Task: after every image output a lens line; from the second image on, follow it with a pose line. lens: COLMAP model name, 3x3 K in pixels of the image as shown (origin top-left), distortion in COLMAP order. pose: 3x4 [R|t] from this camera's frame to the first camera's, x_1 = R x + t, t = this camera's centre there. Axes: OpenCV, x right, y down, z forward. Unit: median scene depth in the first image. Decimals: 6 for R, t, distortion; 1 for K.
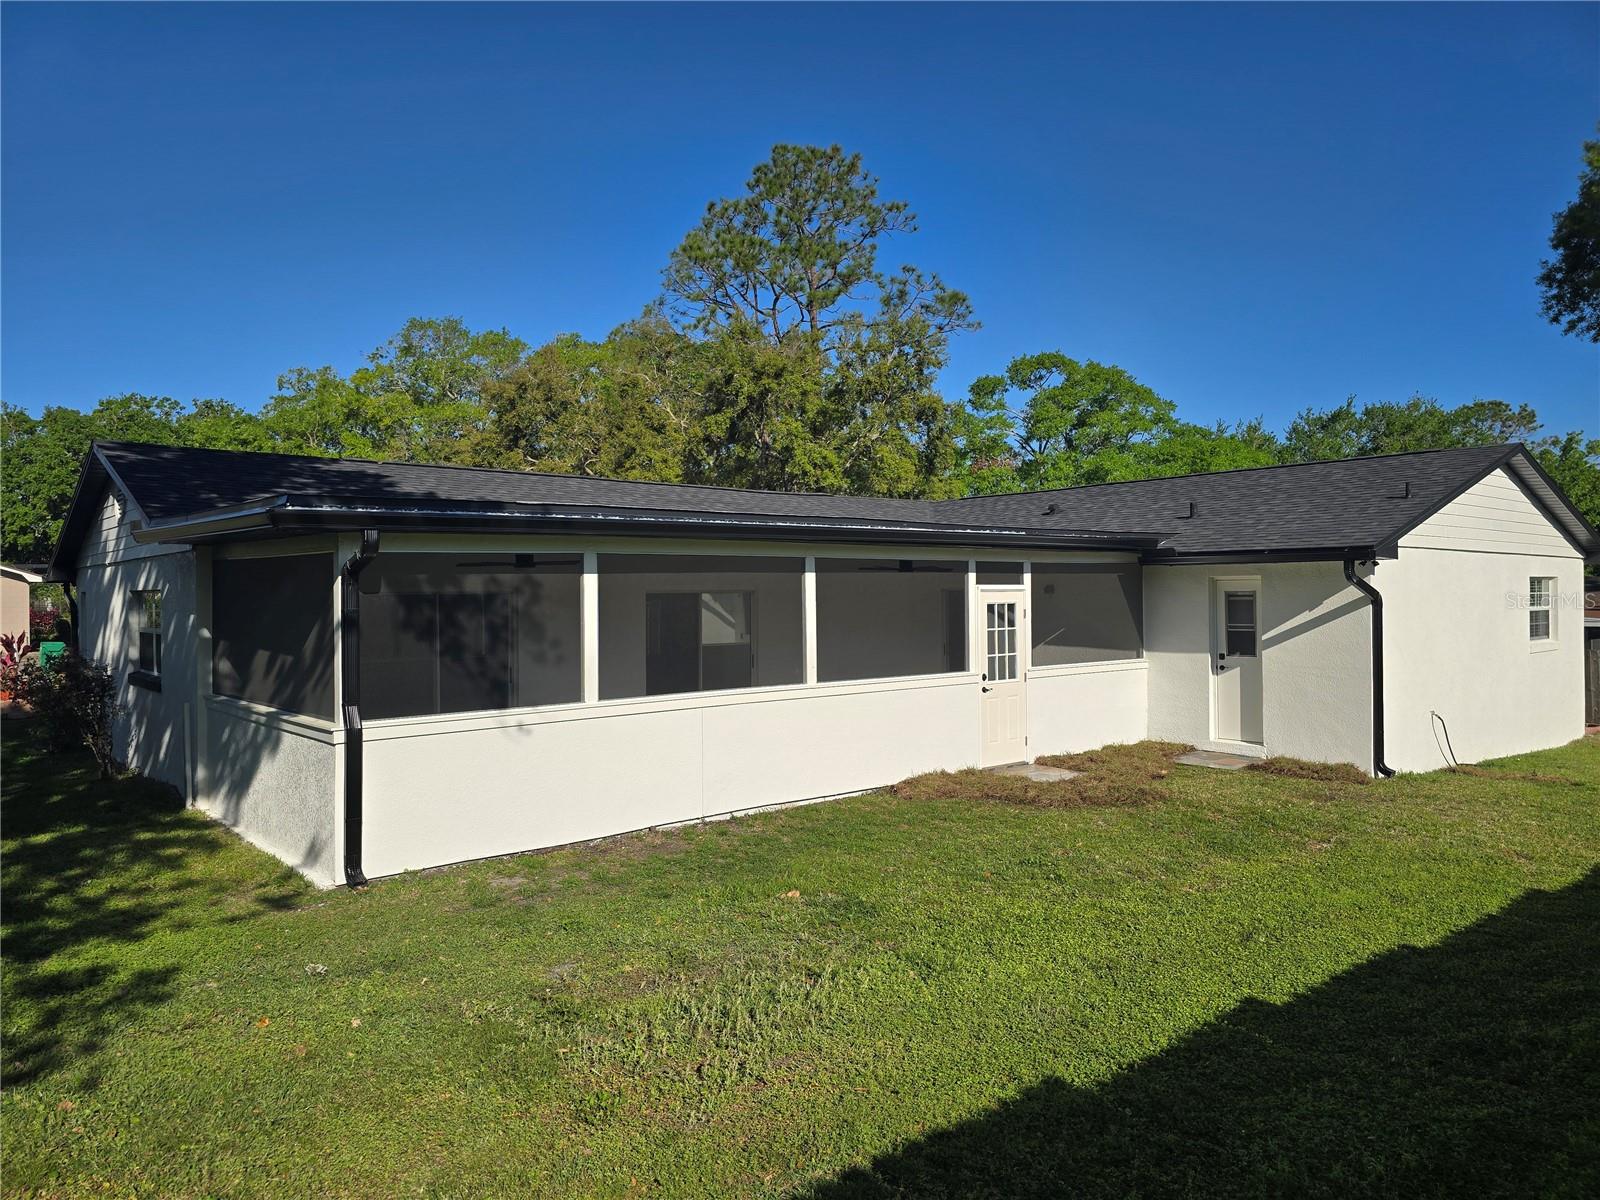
lens RADIAL K [[1062.1, 0, 791.5], [0, 1062.1, 599.7], [0, 0, 1]] dist [0.075569, -0.076359]
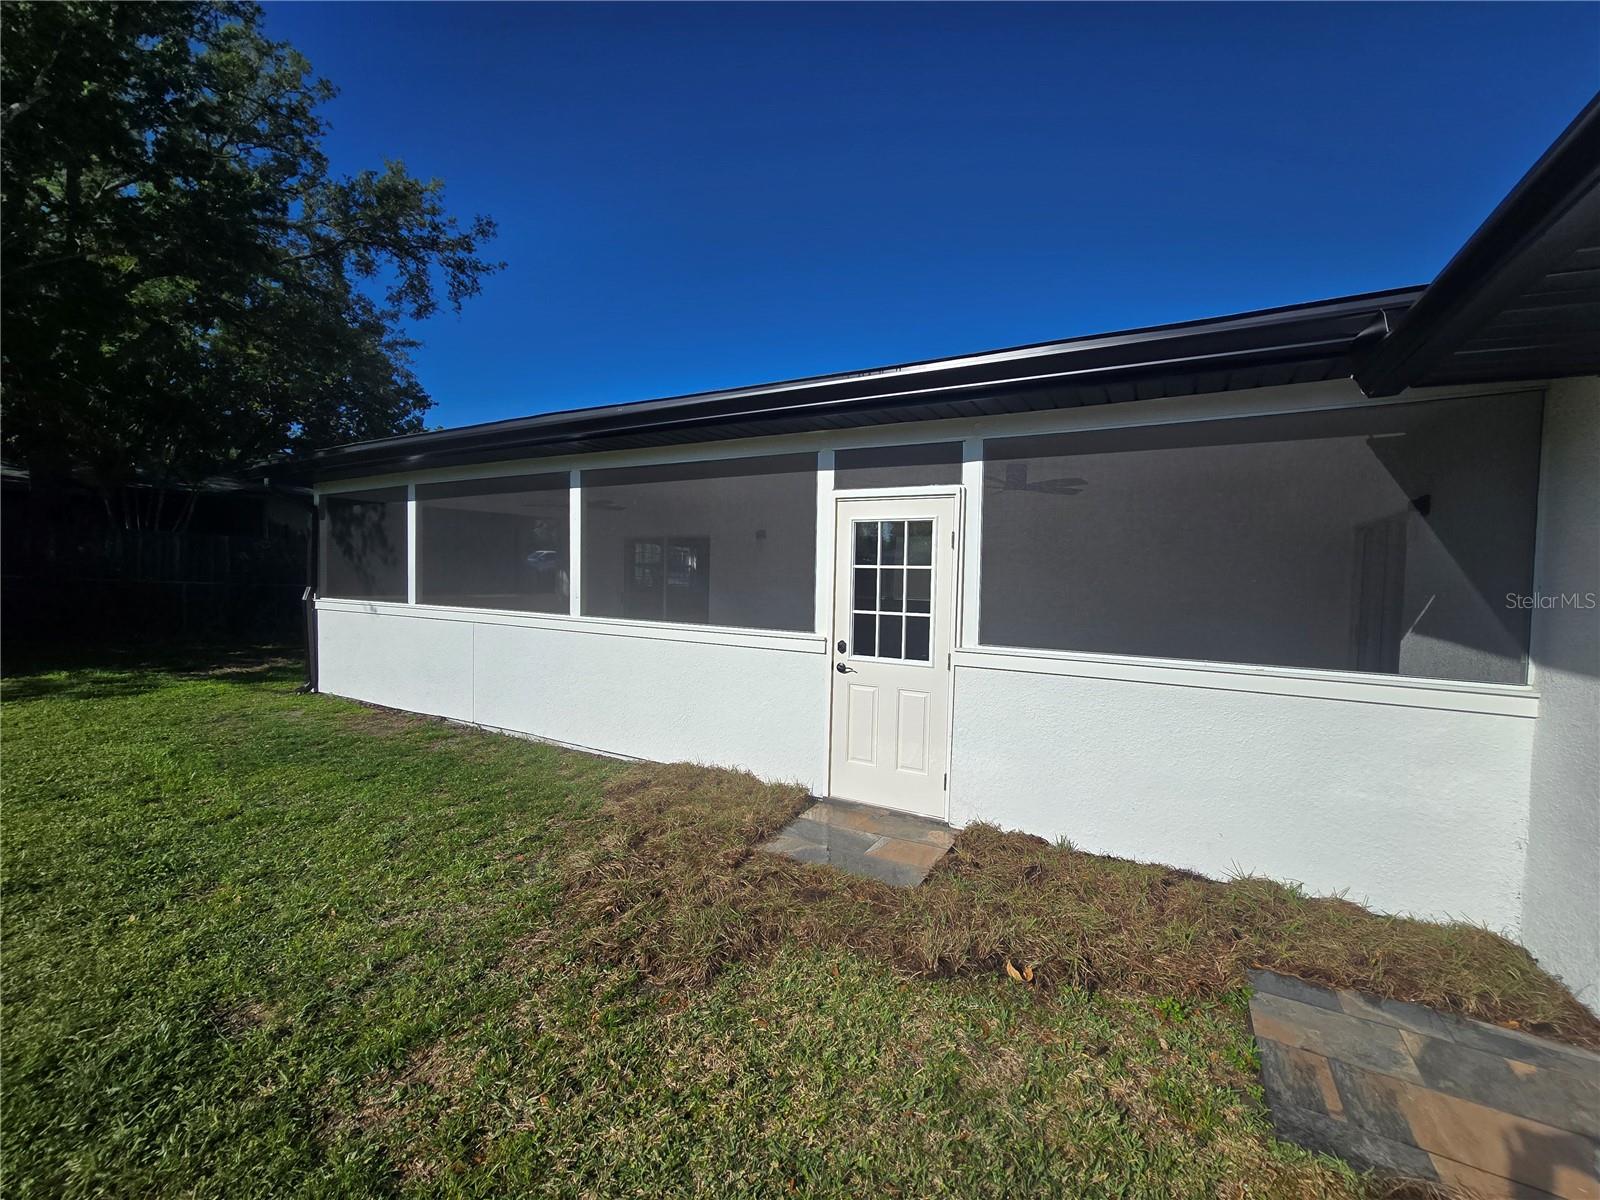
lens RADIAL K [[650.3, 0, 804.5], [0, 650.3, 598.6], [0, 0, 1]] dist [-0.001673, 0.000118]
pose [[0.353381, 0.057169, -0.933731, 0.512806], [-0.026555, 0.998342, 0.051075, 0.028555], [0.935103, 0.006746, 0.354313, 0.859025]]
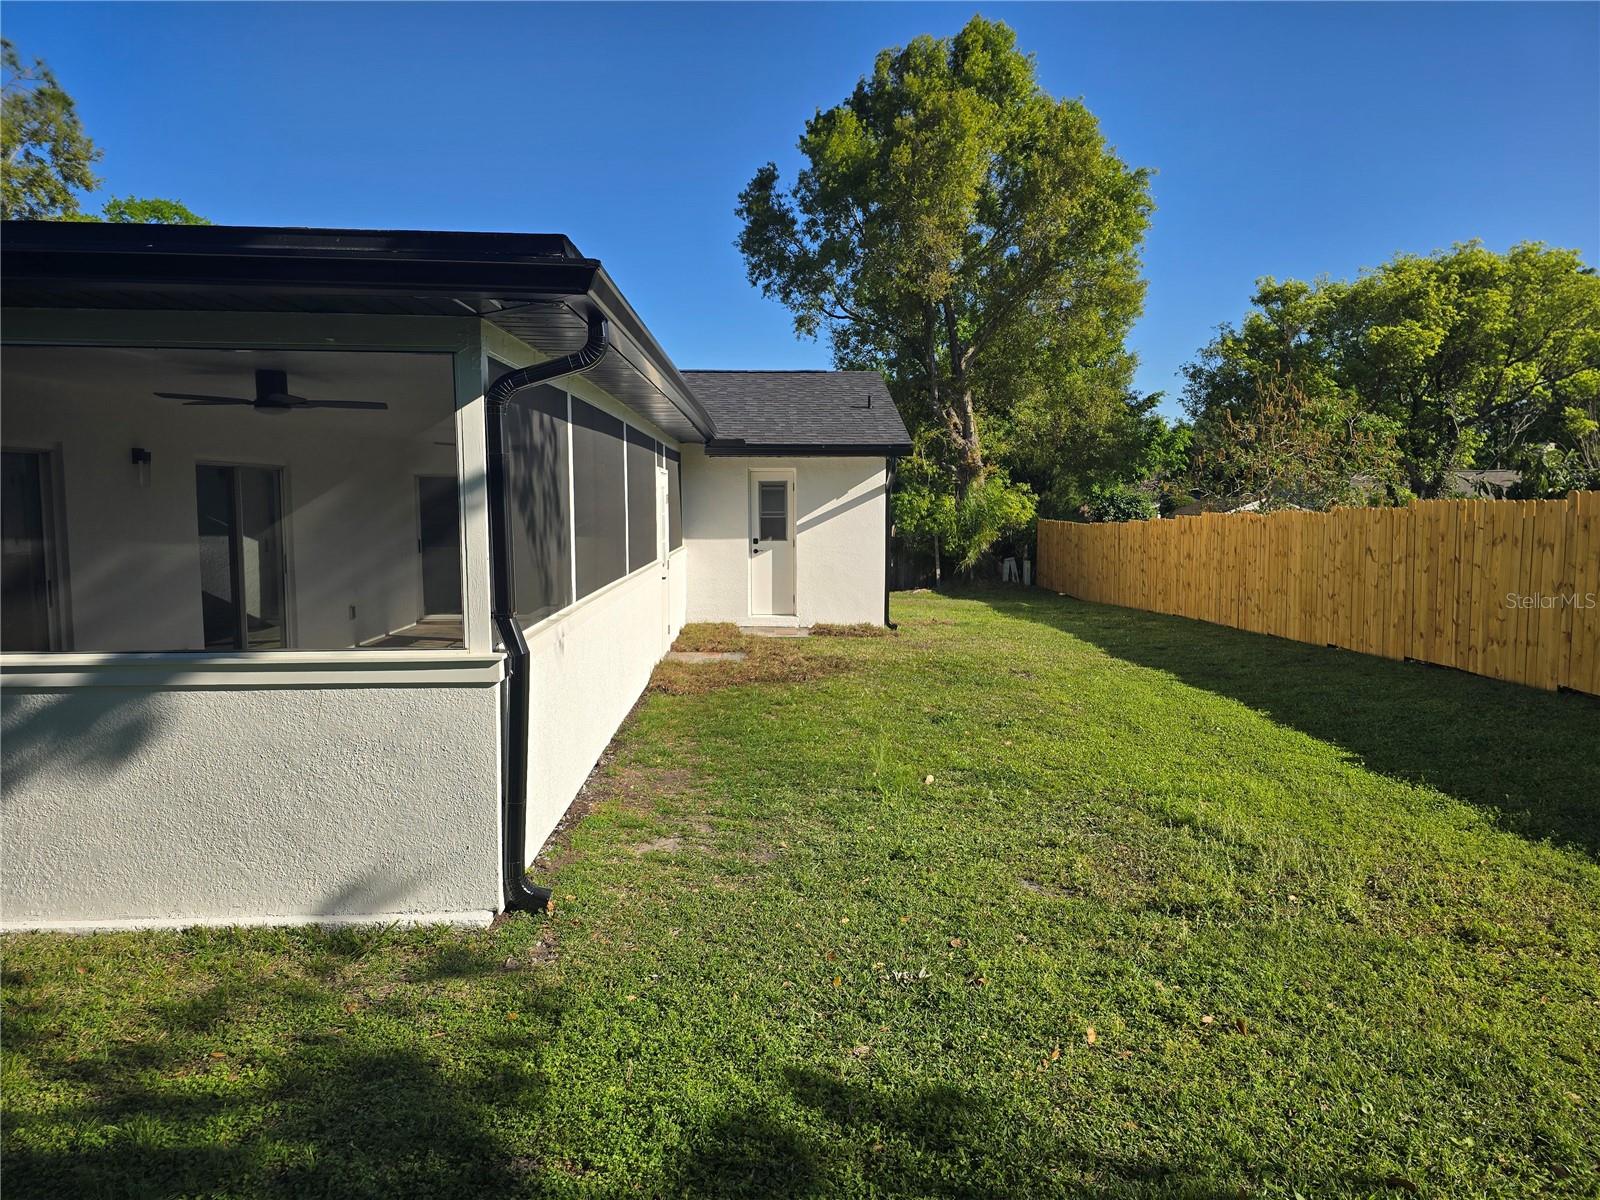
lens RADIAL K [[1062.1, 0, 791.5], [0, 1062.1, 599.7], [0, 0, 1]] dist [0.075569, -0.076359]
pose [[0.630480, -0.064516, 0.773520, -0.485299], [-0.001307, 0.996450, 0.084174, 0.023709], [-0.776205, -0.054081, 0.628157, 0.315951]]
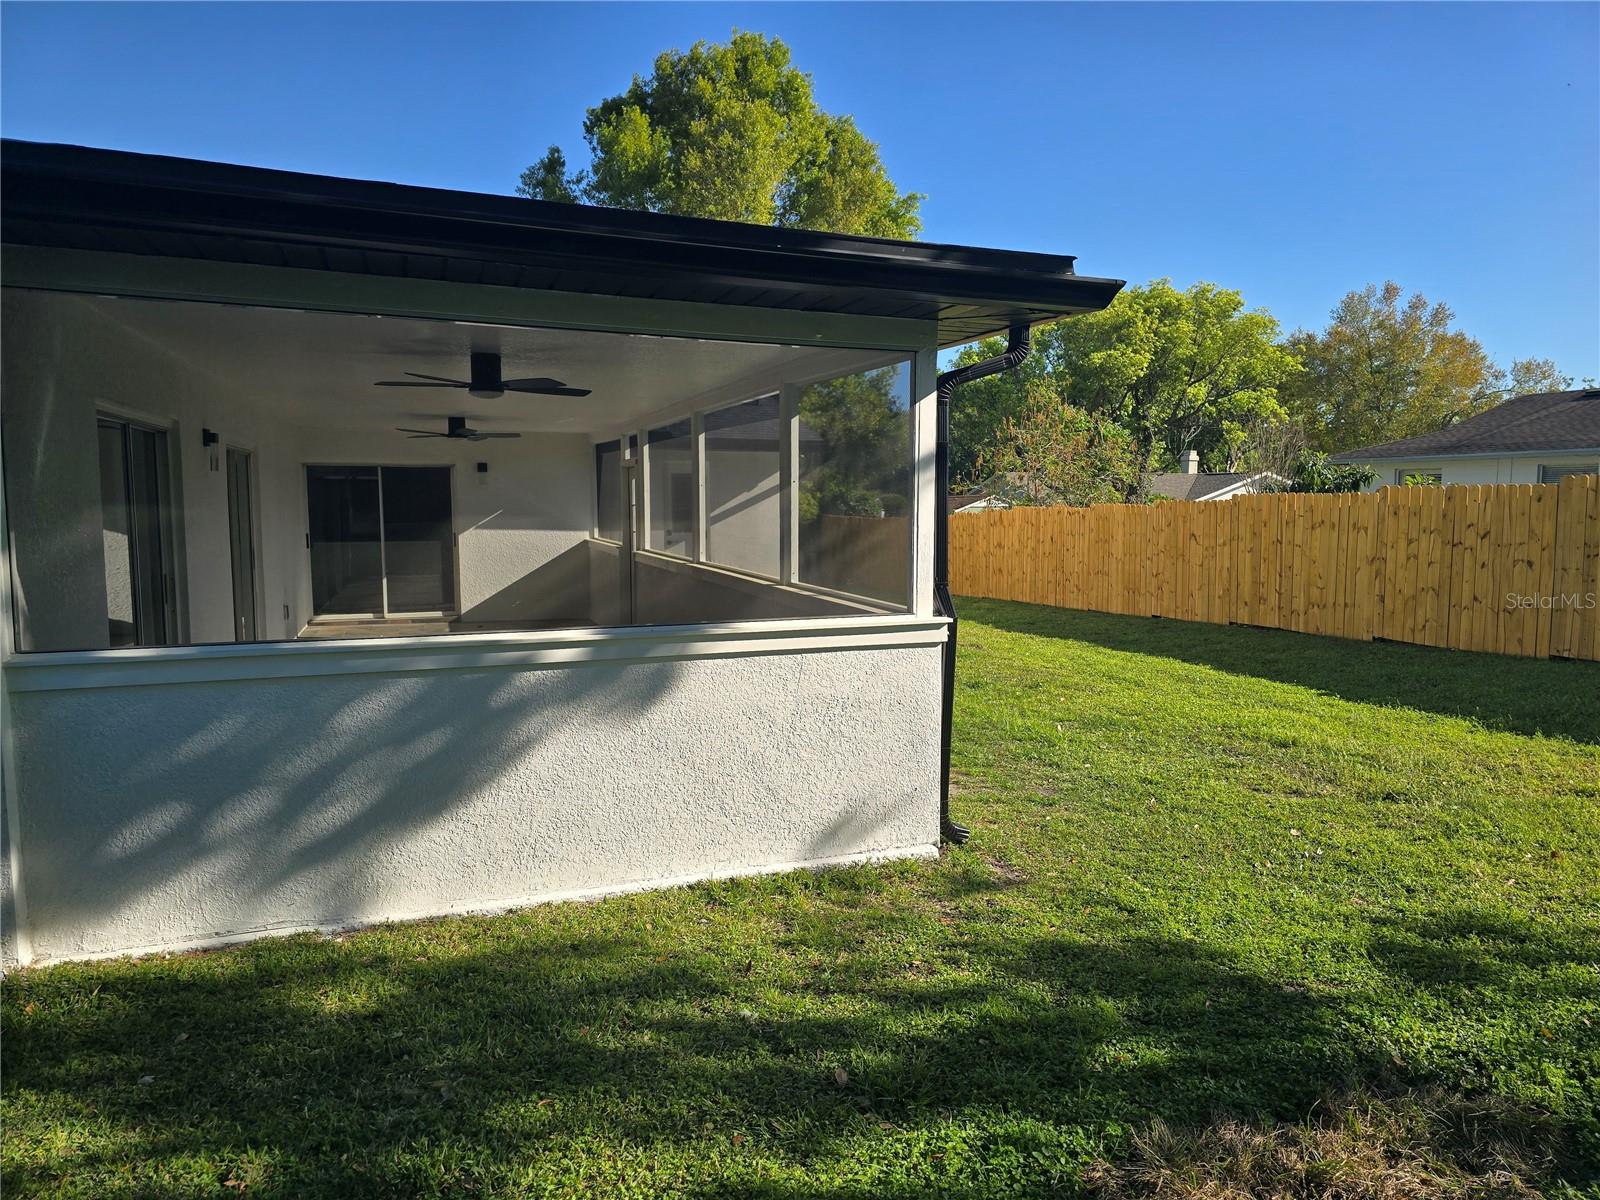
lens RADIAL K [[1064.4, 0, 805.5], [0, 1064.4, 604.6], [0, 0, 1]] dist [0.055615, -0.000605]
pose [[0.358146, -0.083863, 0.929892, -0.673875], [-0.000473, 0.995942, 0.090002, 0.030994], [-0.933665, -0.032674, 0.356653, 0.527062]]
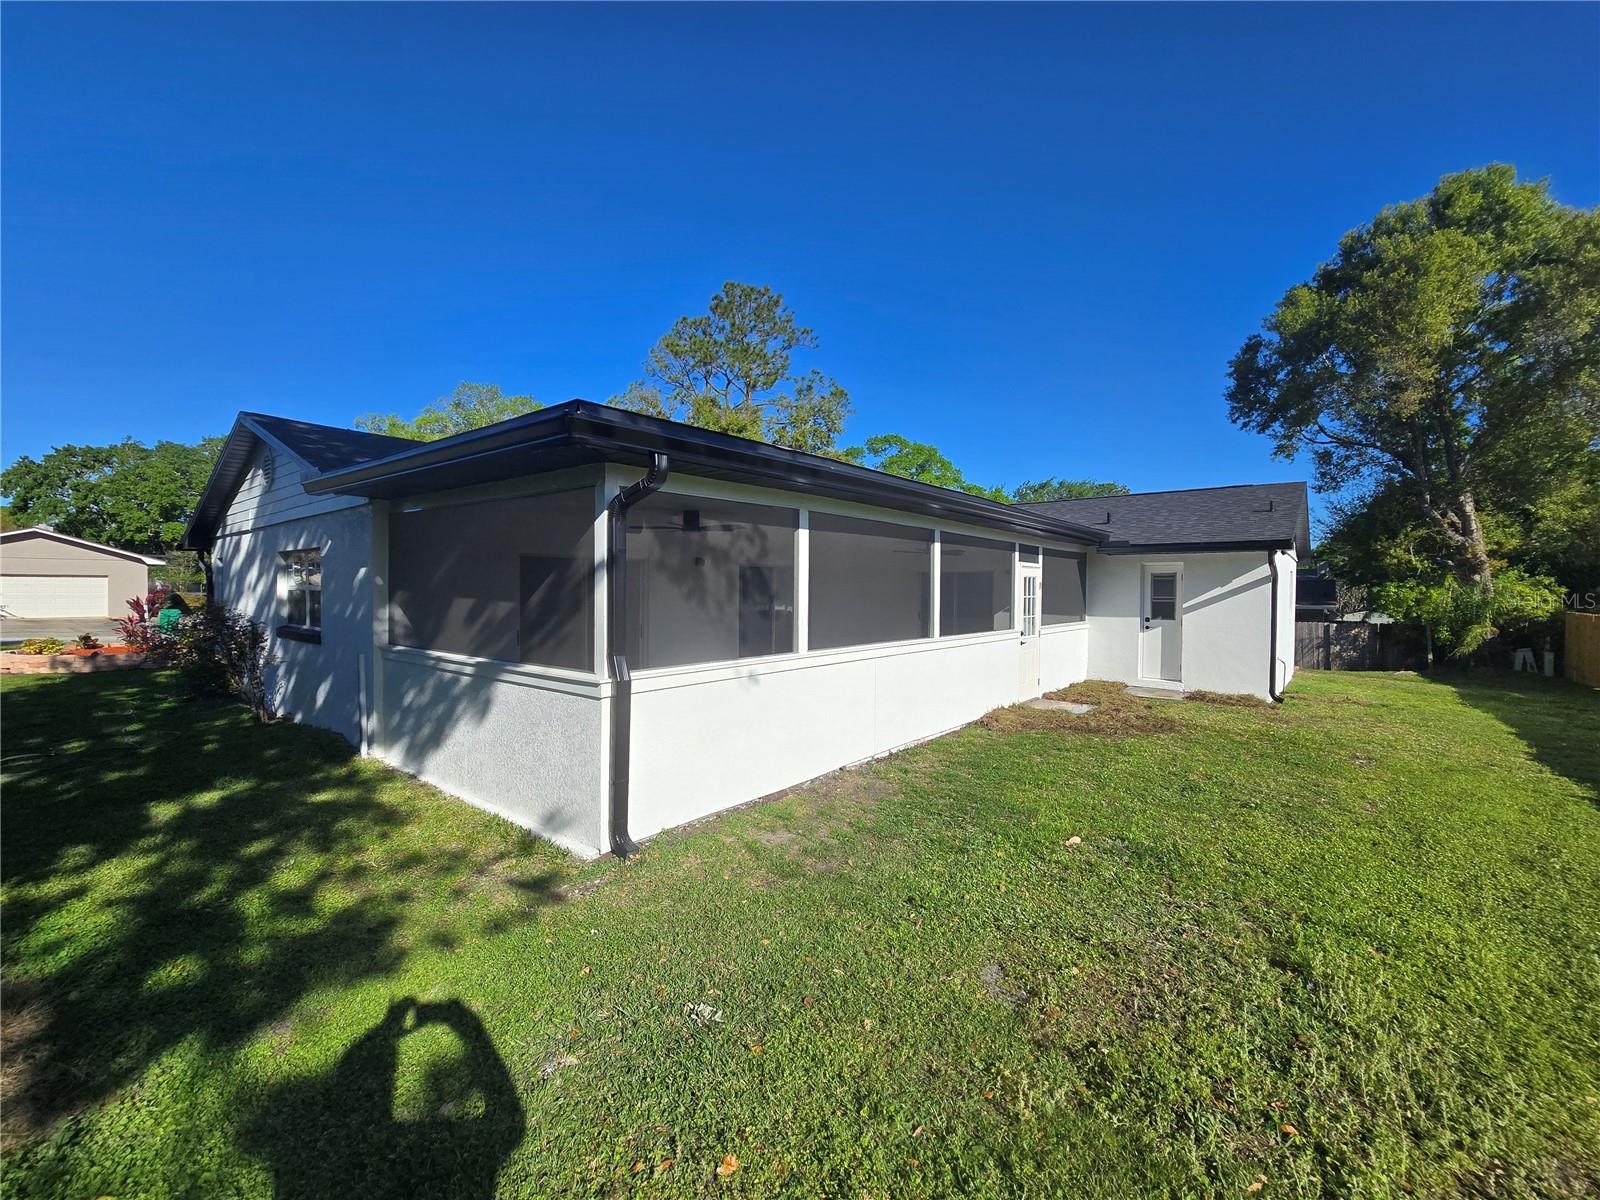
lens RADIAL K [[650.3, 0, 804.5], [0, 650.3, 598.6], [0, 0, 1]] dist [-0.001673, 0.000118]
pose [[0.982857, 0.012274, 0.183959, -0.225635], [-0.013788, 0.999881, 0.006948, 0.028951], [-0.183851, -0.009365, 0.982909, 0.275630]]
